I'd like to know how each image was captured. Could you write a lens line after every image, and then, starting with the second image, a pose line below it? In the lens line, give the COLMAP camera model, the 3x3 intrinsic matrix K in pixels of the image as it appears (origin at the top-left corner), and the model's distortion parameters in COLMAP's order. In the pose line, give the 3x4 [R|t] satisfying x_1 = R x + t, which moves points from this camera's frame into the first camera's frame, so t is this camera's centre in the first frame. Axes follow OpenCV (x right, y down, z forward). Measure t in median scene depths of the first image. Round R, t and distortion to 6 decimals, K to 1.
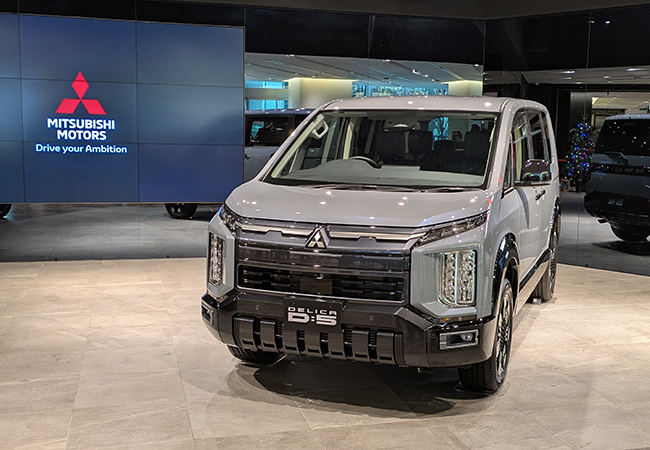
lens RADIAL K [[894.0, 0, 334.5], [0, 894.0, 209.0], [0, 0, 1]] dist [0.061954, 0.000000]
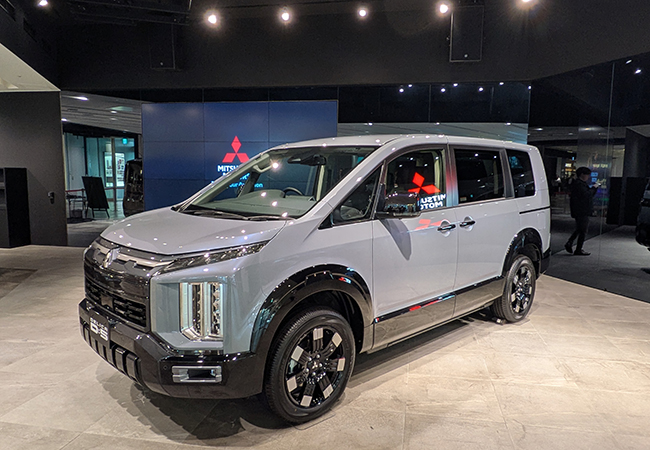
lens RADIAL K [[485.8, 0, 333.5], [0, 485.8, 215.3], [0, 0, 1]] dist [0.004444, -0.009292]
pose [[0.887465, 0.031548, -0.459795, 0.460036], [-0.037605, 0.999285, -0.004019, -0.025949], [0.459339, 0.020857, 0.888016, 0.547575]]
